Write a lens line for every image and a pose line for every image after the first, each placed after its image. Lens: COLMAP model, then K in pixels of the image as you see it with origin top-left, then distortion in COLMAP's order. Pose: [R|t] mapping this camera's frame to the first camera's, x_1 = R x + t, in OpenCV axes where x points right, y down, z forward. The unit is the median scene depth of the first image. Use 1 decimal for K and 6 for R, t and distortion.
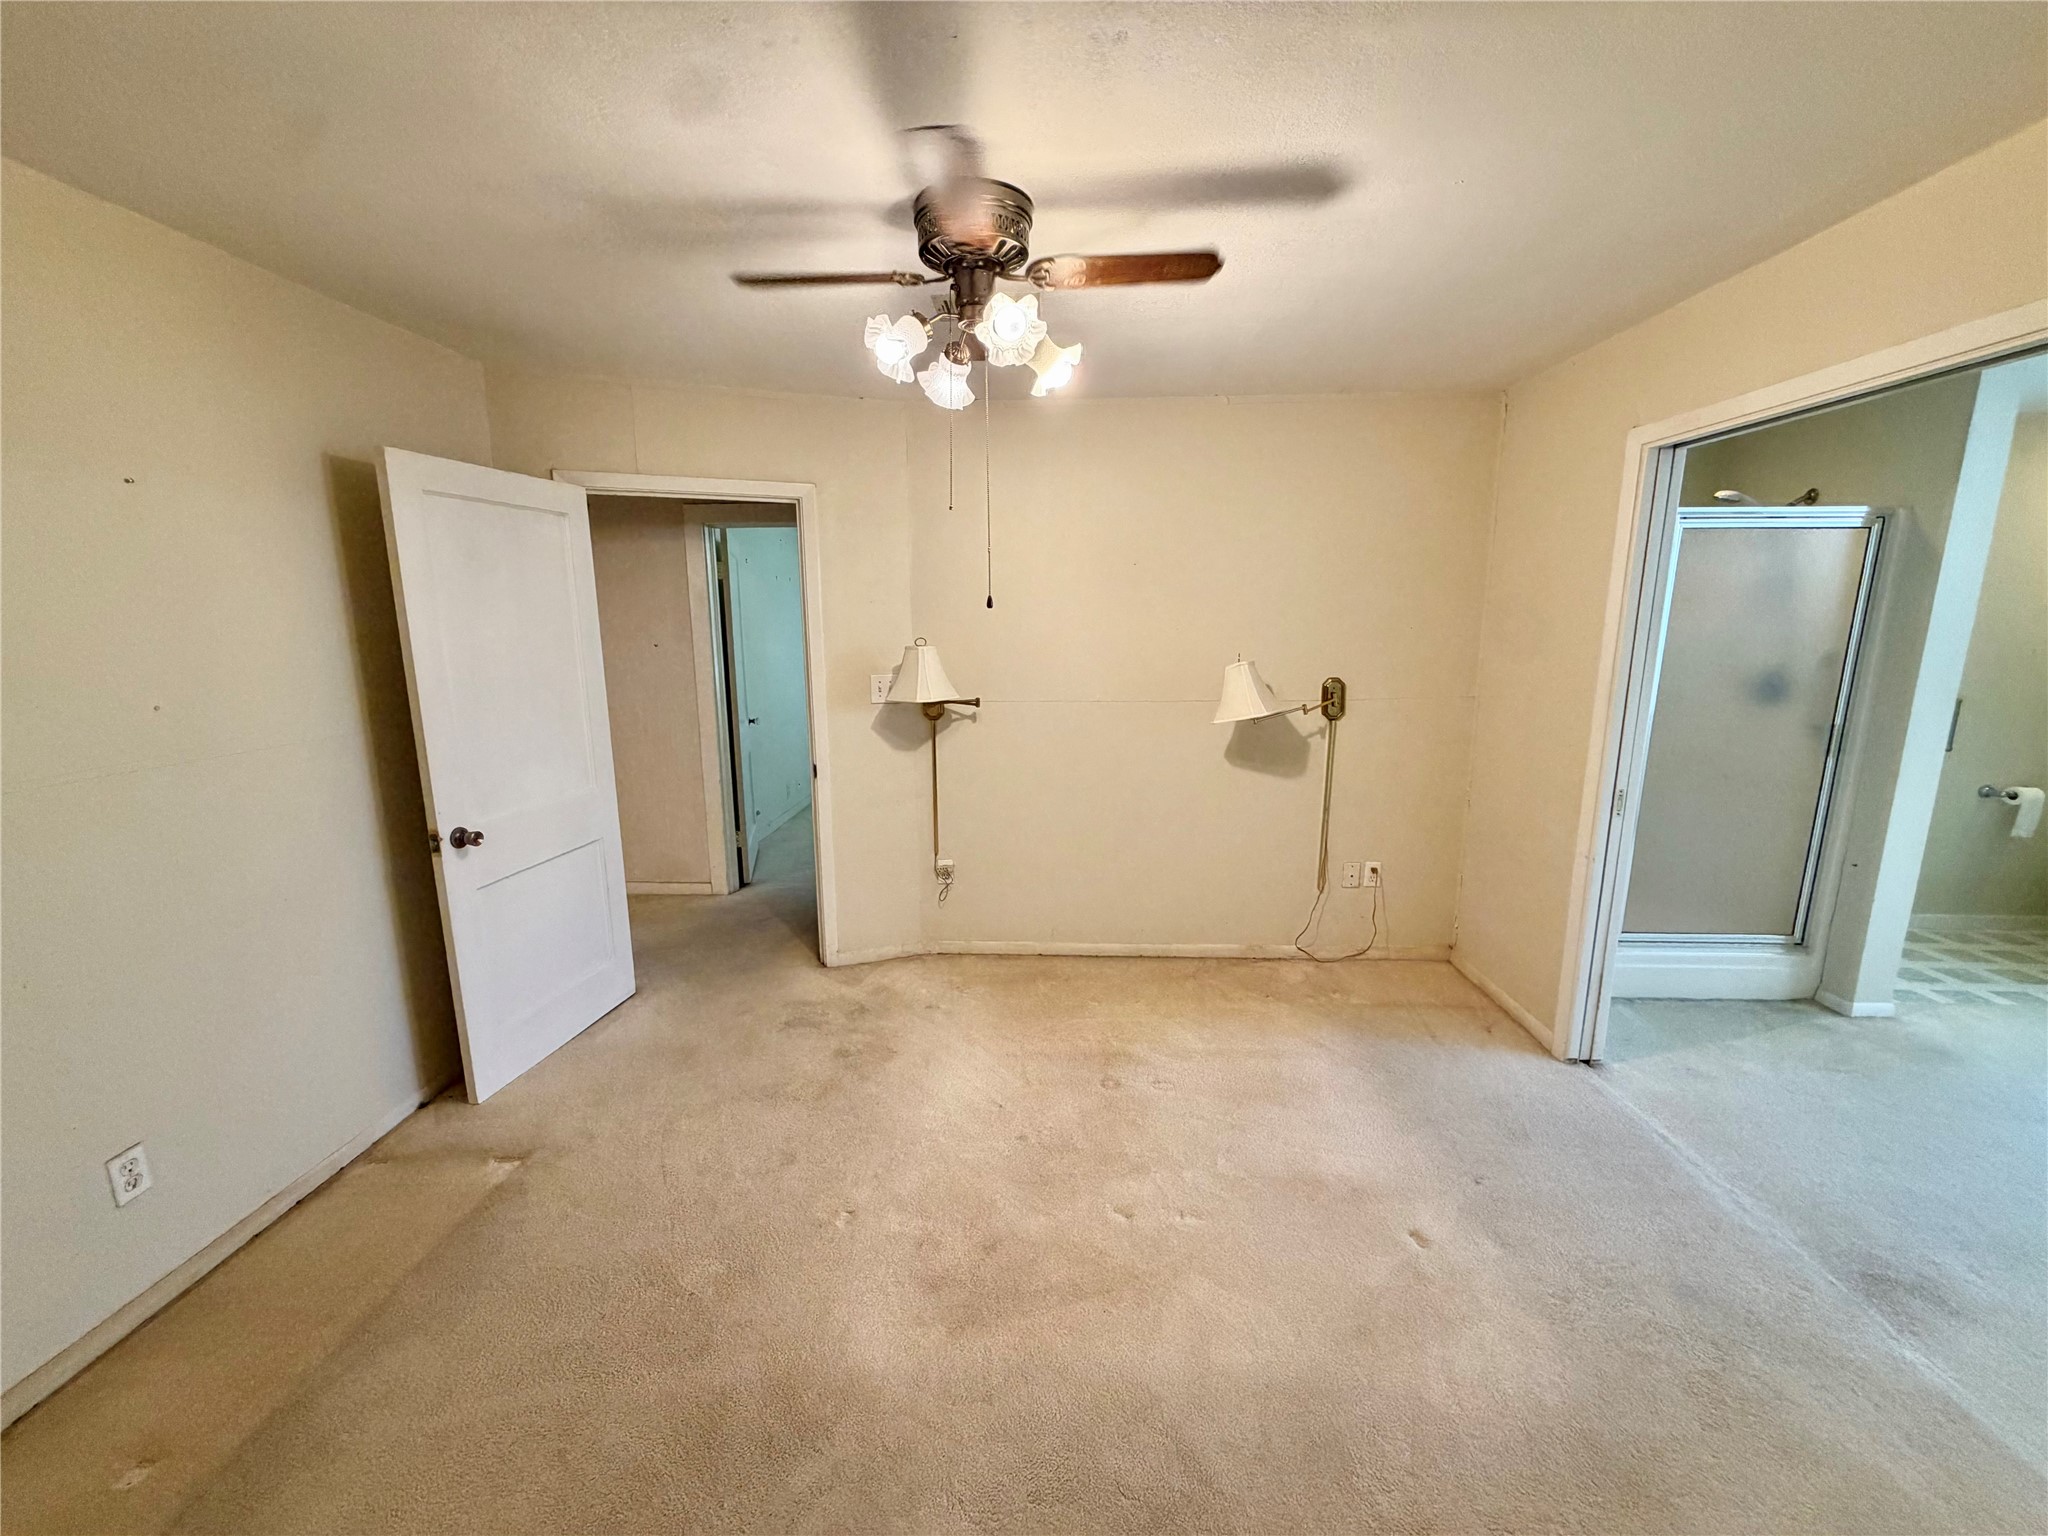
lens RADIAL K [[816.6, 0, 1015.3], [0, 816.6, 769.5], [0, 0, 1]] dist [-0.002732, 0.000390]
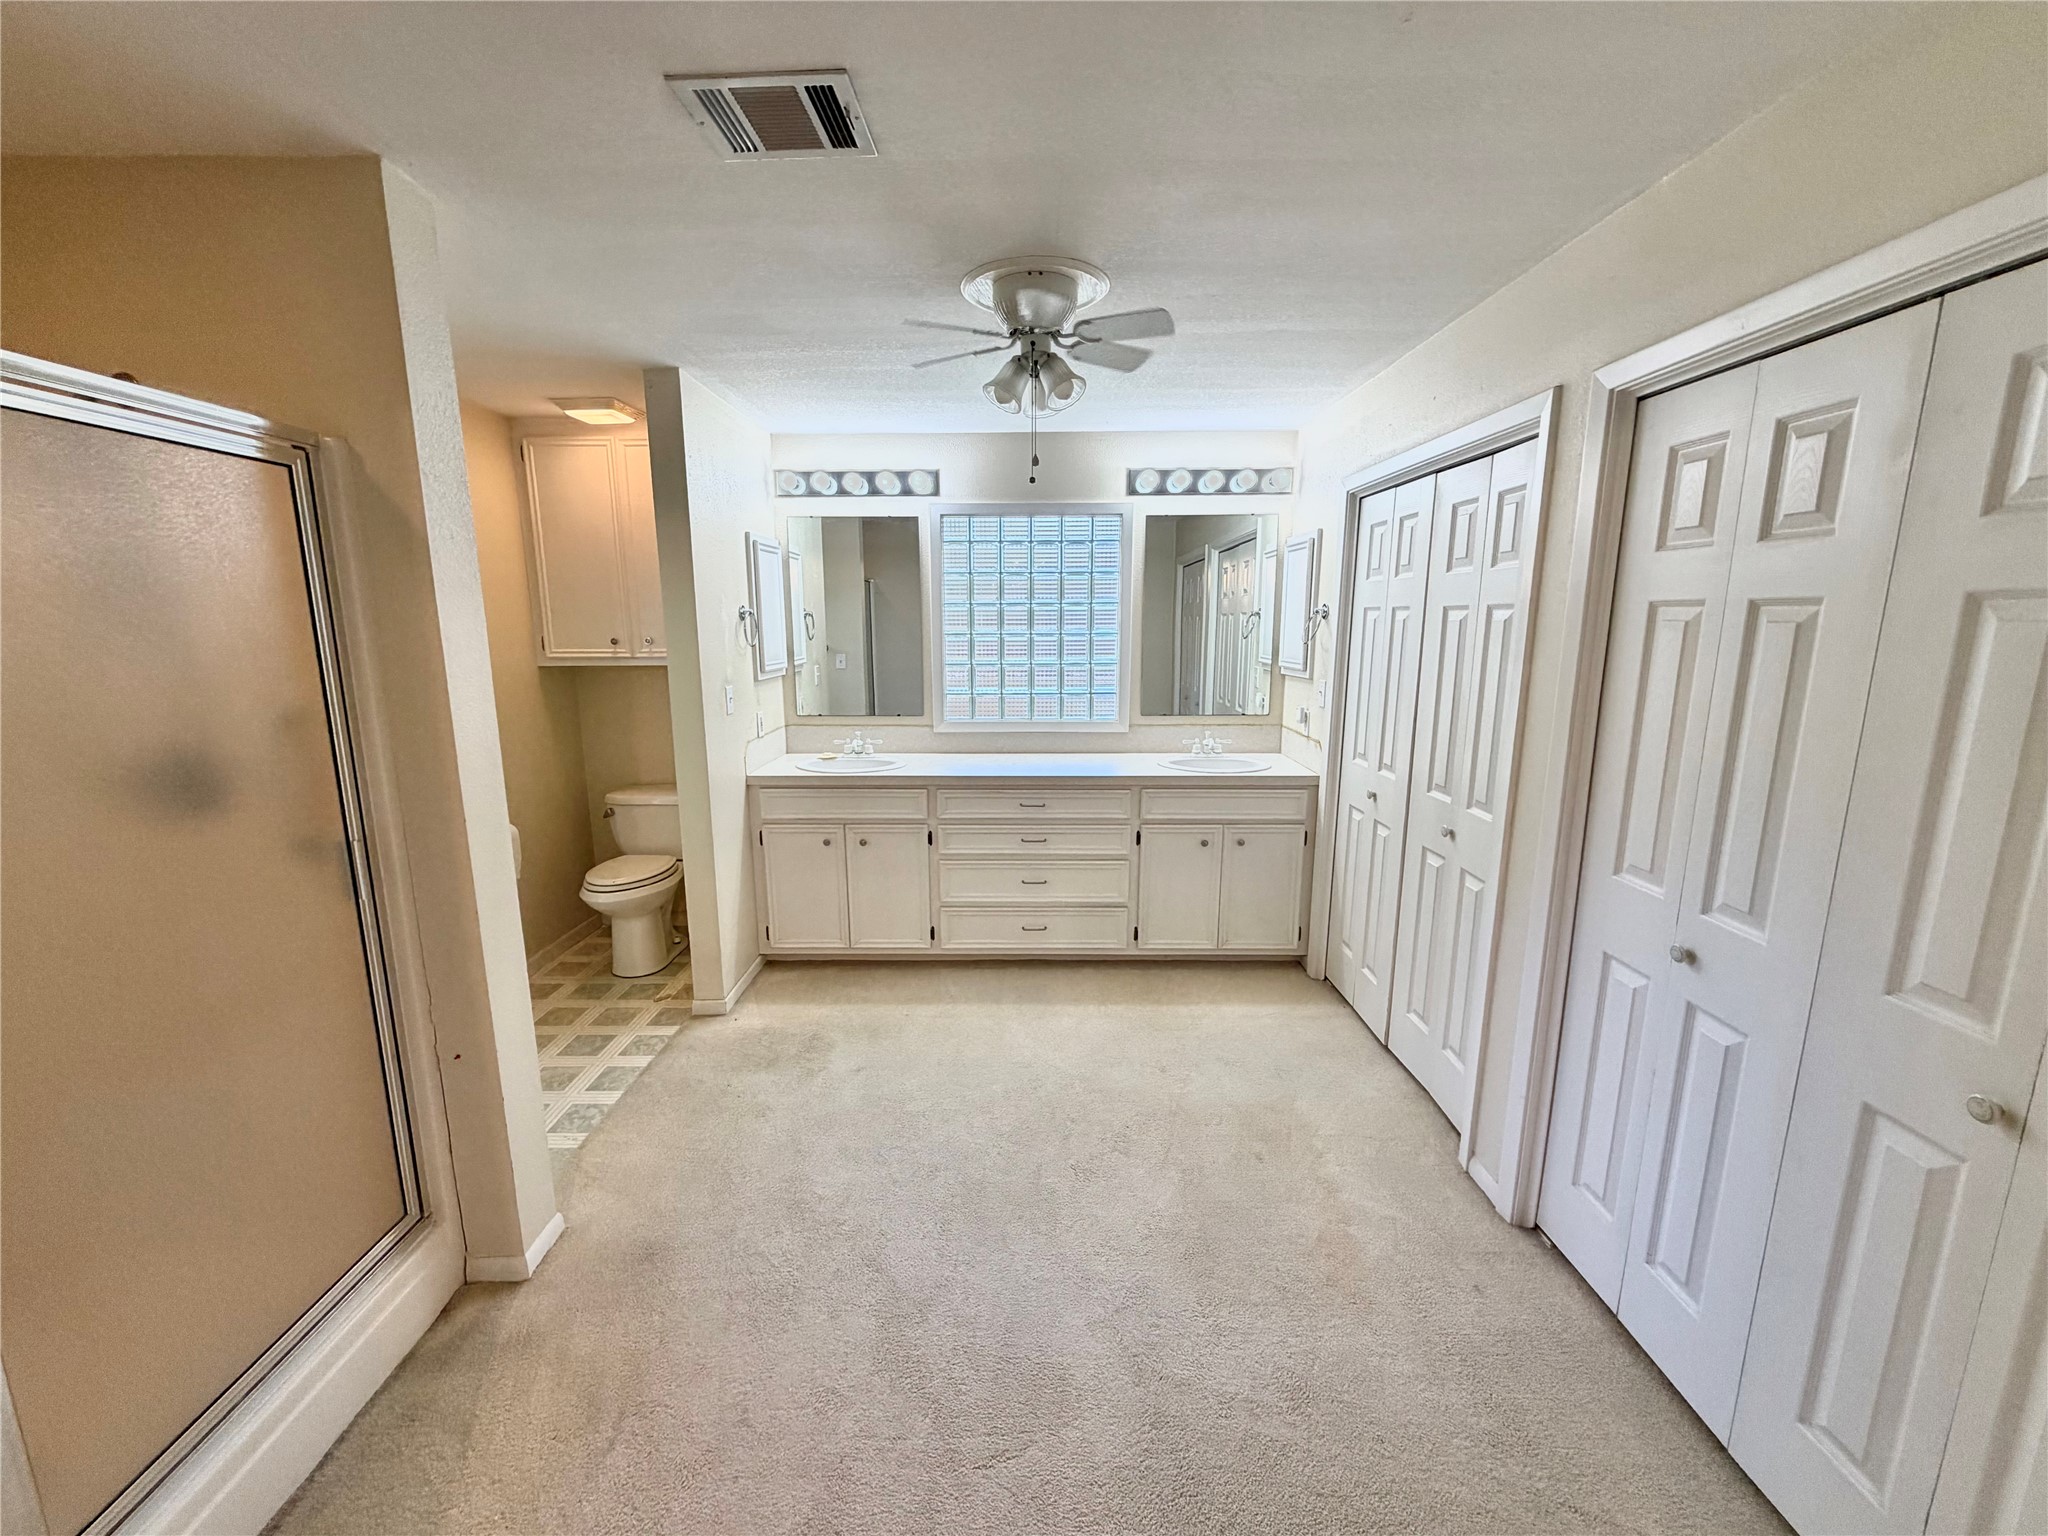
lens RADIAL K [[816.6, 0, 1012.4], [0, 816.6, 773.8], [0, 0, 1]] dist [-0.002732, 0.000390]
pose [[-0.039814, -0.188105, 0.981342, 0.470457], [0.193817, 0.962013, 0.192263, -0.112883], [-0.980229, 0.197855, -0.001844, 0.560741]]
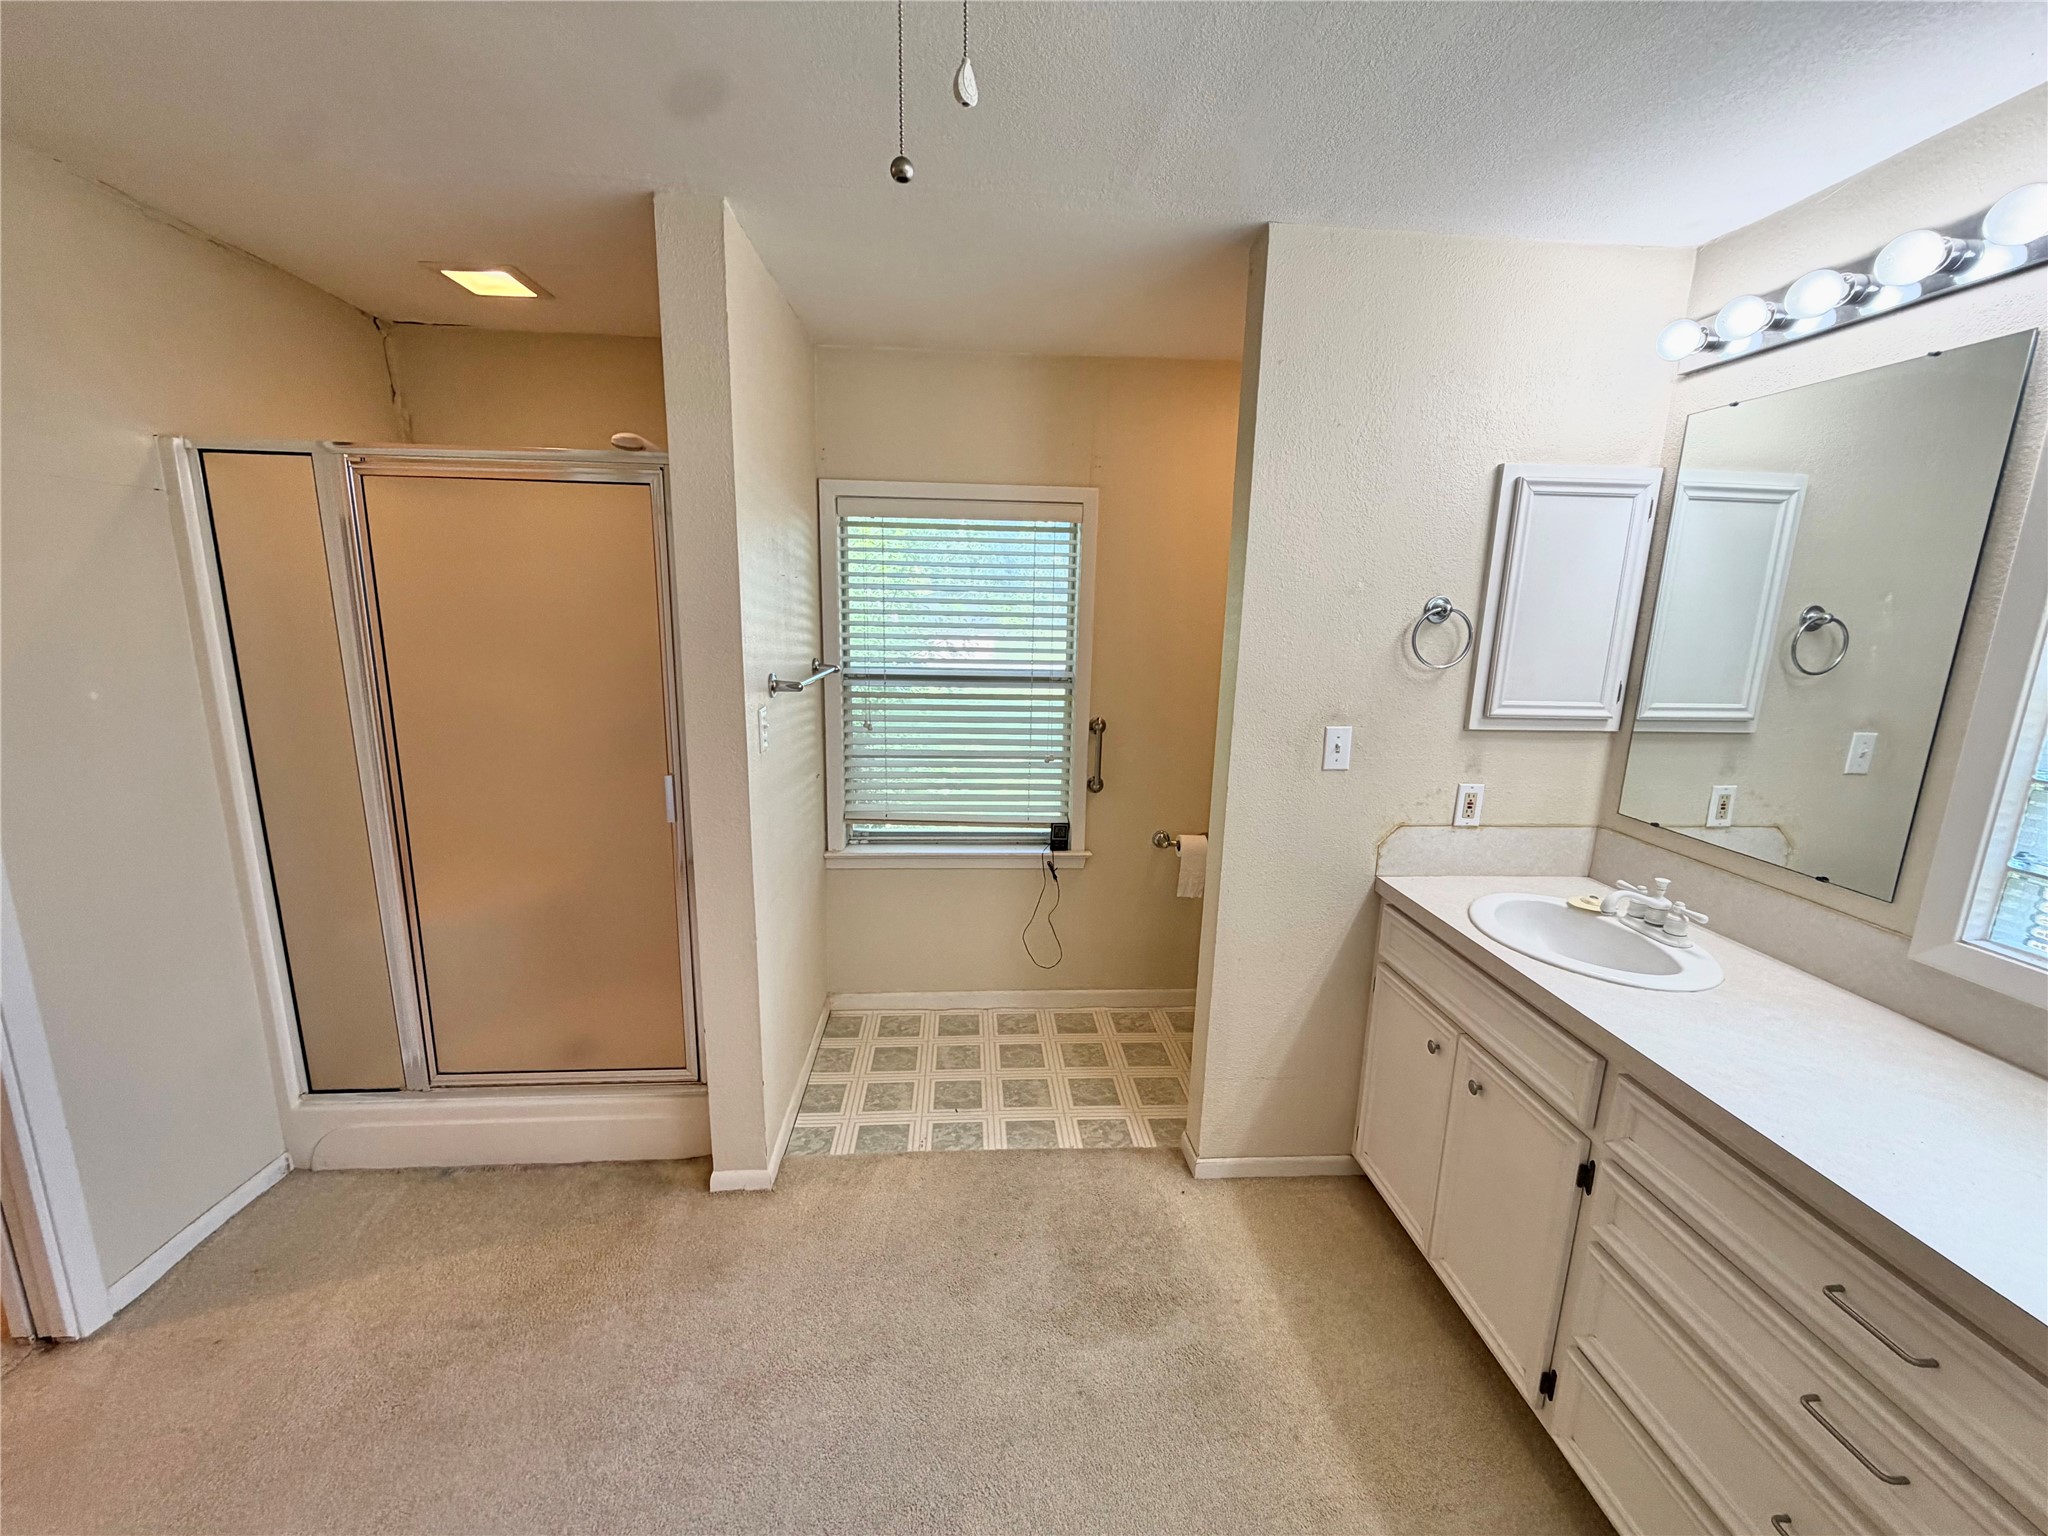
lens RADIAL K [[816.6, 0, 1023.8], [0, 816.6, 761.2], [0, 0, 1]] dist [-0.002732, 0.000390]
pose [[0.993025, -0.003095, 0.117864, 1.202258], [0.002372, 0.999977, 0.006277, -0.067871], [-0.117881, -0.005953, 0.993010, 0.275799]]
